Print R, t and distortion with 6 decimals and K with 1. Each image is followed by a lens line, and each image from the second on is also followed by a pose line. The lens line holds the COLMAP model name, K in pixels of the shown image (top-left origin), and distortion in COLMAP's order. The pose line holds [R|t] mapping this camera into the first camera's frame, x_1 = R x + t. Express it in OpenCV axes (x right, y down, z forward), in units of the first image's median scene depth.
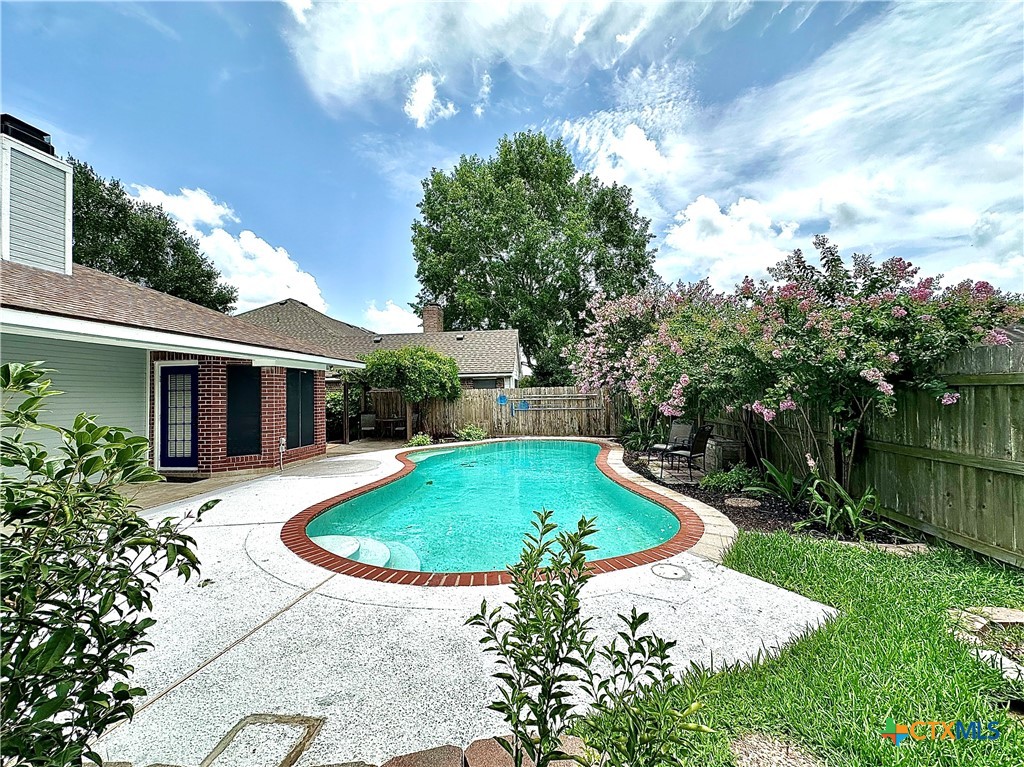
lens RADIAL K [[417.7, 0, 507.9], [0, 417.7, 383.6], [0, 0, 1]] dist [0.001059, -0.000196]
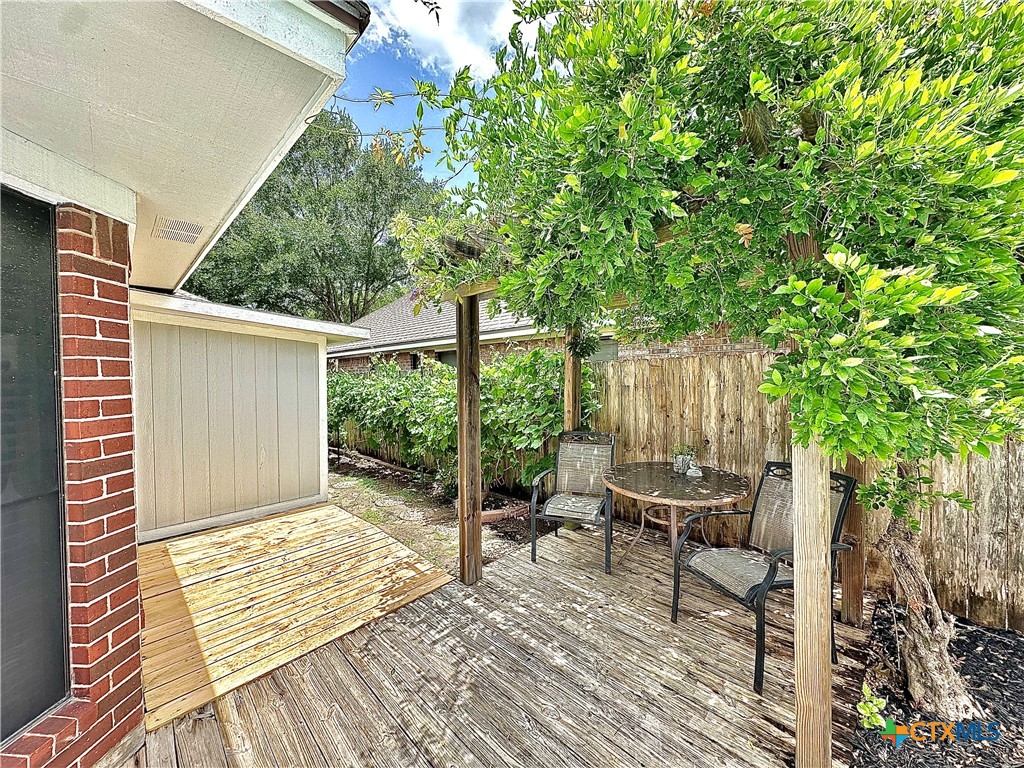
lens RADIAL K [[409.9, 0, 512.2], [0, 409.9, 382.3], [0, 0, 1]] dist [0.000053, 0.000000]
pose [[0.822973, 0.024196, -0.567565, -0.225695], [0.005240, 0.998727, 0.050175, 0.022375], [0.568056, -0.044266, 0.821798, 0.756202]]
